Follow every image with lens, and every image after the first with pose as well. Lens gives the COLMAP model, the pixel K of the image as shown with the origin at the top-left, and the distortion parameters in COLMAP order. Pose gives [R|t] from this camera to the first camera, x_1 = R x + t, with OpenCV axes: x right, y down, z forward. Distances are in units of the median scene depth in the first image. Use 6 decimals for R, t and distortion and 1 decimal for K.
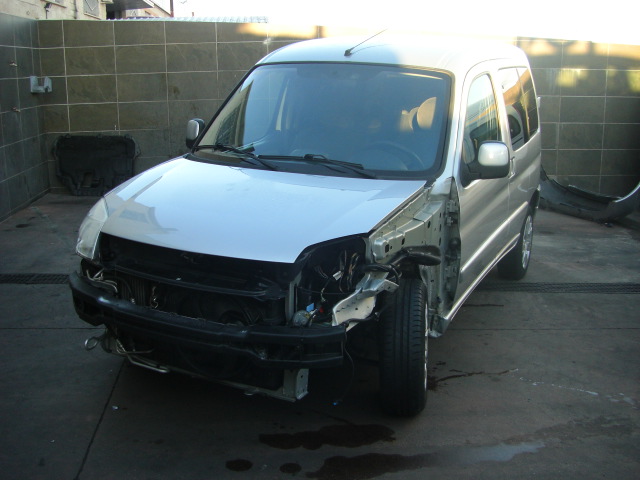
lens RADIAL K [[721.6, 0, 320.0], [0, 721.6, 240.0], [0, 0, 1]] dist [-0.209661, 0.294866]
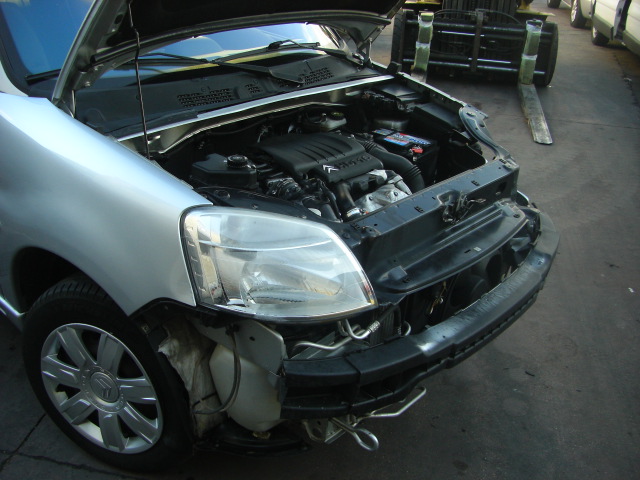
lens RADIAL K [[721.6, 0, 320.0], [0, 721.6, 240.0], [0, 0, 1]] dist [-0.209661, 0.294866]
pose [[0.272058, -0.419296, 0.866127, -0.739581], [0.183482, 0.906167, 0.381046, -0.218116], [-0.944626, 0.055252, 0.323463, 0.810108]]
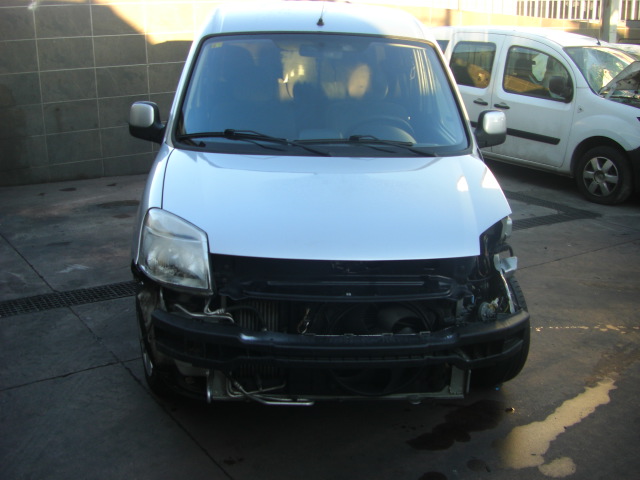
lens RADIAL K [[711.6, 0, 320.0], [0, 711.6, 240.0], [0, 0, 1]] dist [-0.154095, 0.024671]
pose [[0.867985, -0.142129, 0.475817, -0.549973], [0.113411, 0.989580, 0.088708, -0.078538], [-0.483468, -0.023034, 0.875059, 0.241377]]
